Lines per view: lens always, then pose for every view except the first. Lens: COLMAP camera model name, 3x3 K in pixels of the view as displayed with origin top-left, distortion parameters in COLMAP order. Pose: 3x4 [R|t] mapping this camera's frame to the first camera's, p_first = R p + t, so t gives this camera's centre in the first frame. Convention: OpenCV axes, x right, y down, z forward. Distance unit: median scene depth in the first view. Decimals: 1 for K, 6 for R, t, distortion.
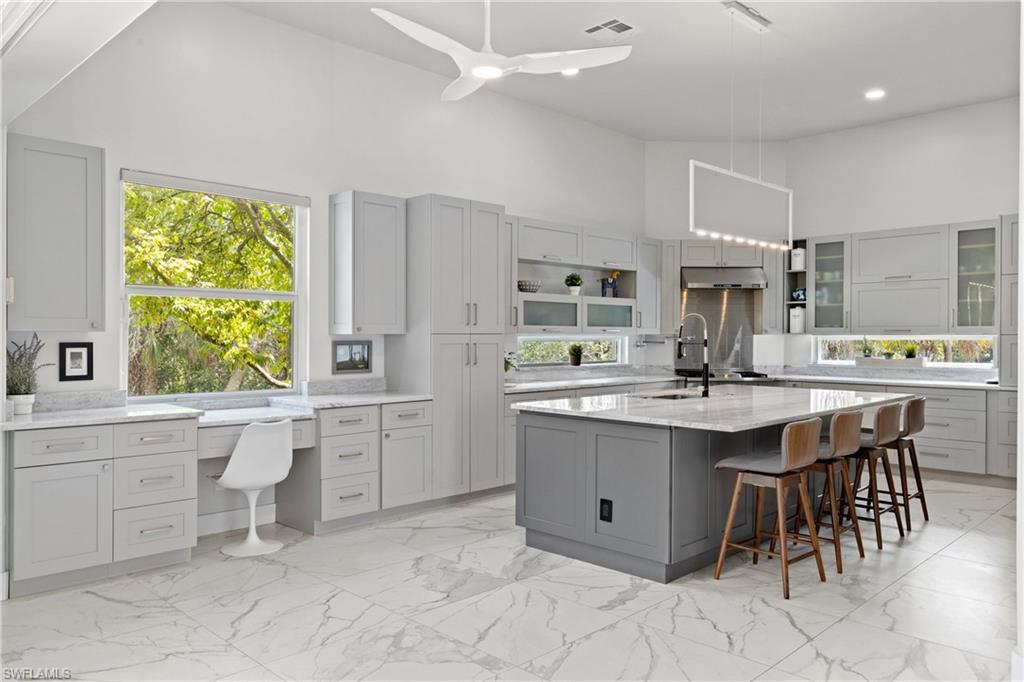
lens RADIAL K [[741.5, 0, 504.7], [0, 741.5, 338.0], [0, 0, 1]] dist [-0.002039, 0.001599]
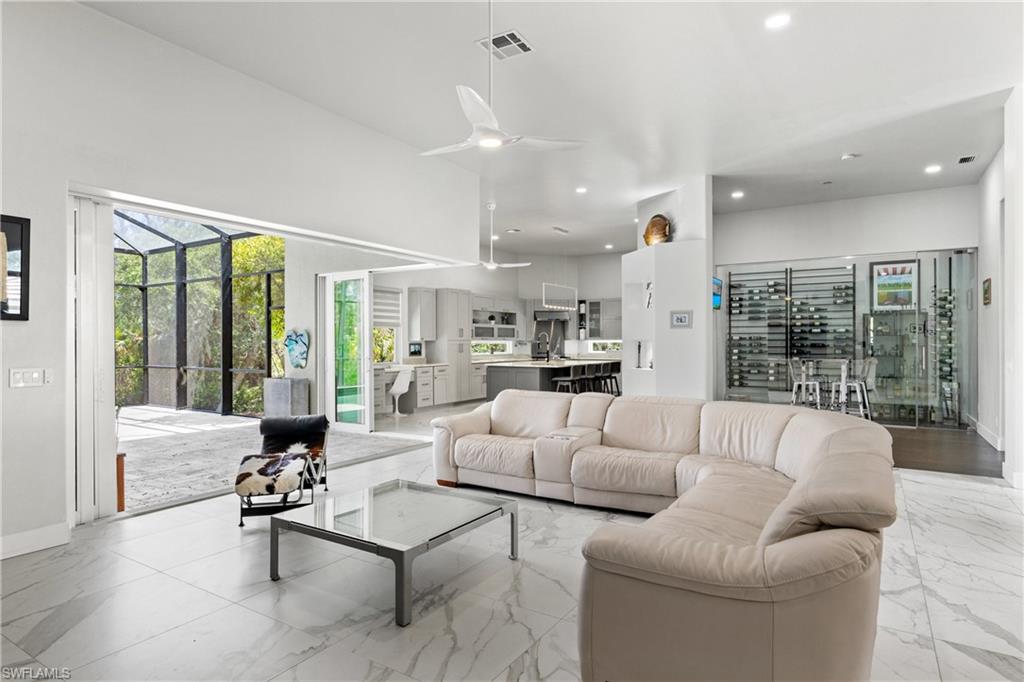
lens RADIAL K [[594.2, 0, 513.9], [0, 594.2, 343.4], [0, 0, 1]] dist [-0.002964, -0.000565]
pose [[0.973572, -0.005042, 0.228325, -0.279330], [0.005155, 0.999987, 0.000100, 0.004275], [-0.228322, 0.001080, 0.973585, -0.886609]]
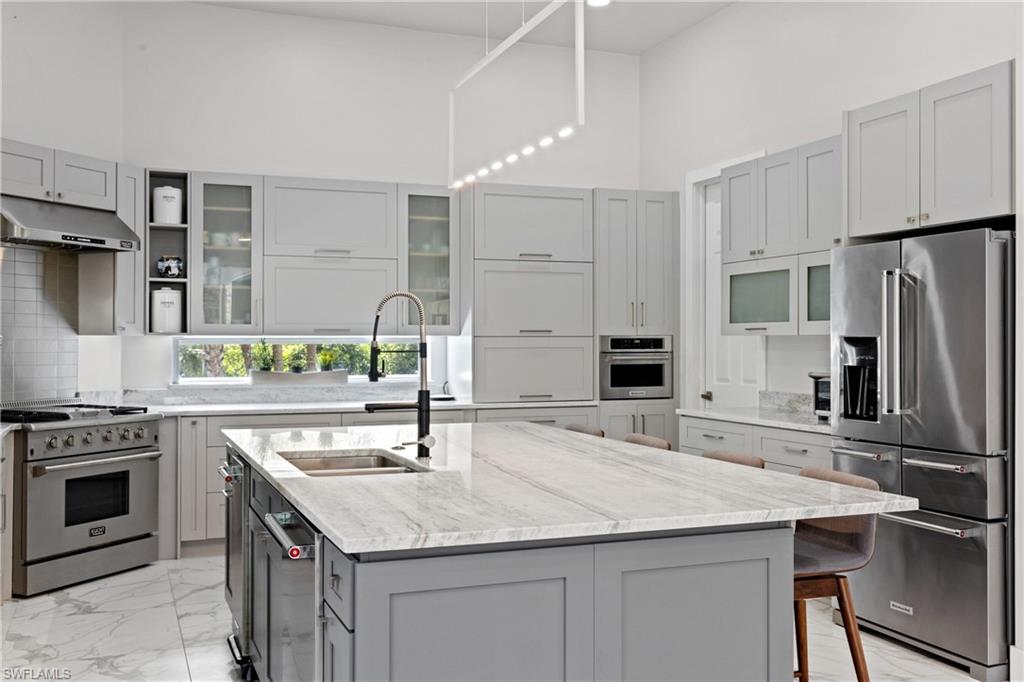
lens RADIAL K [[1002.8, 0, 510.8], [0, 1002.8, 341.0], [0, 0, 1]] dist [0.008584, 0.000000]
pose [[0.392148, -0.000599, 0.919902, -0.251553], [0.002502, 0.999997, -0.000415, 0.000723], [-0.919899, 0.002464, 0.392148, 0.506913]]
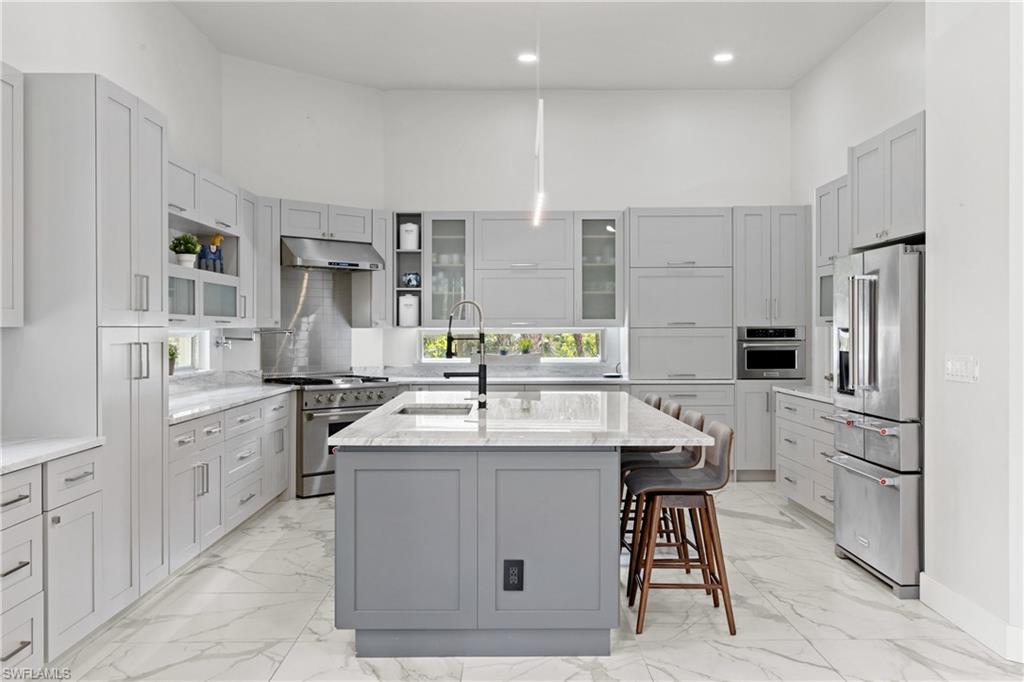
lens RADIAL K [[919.7, 0, 512.2], [0, 919.7, 338.1], [0, 0, 1]] dist [0.005692, -0.003884]
pose [[0.695242, -0.007976, 0.718732, -0.296371], [0.004326, 0.999967, 0.006913, -0.000039], [-0.718763, -0.001697, 0.695253, 0.234376]]
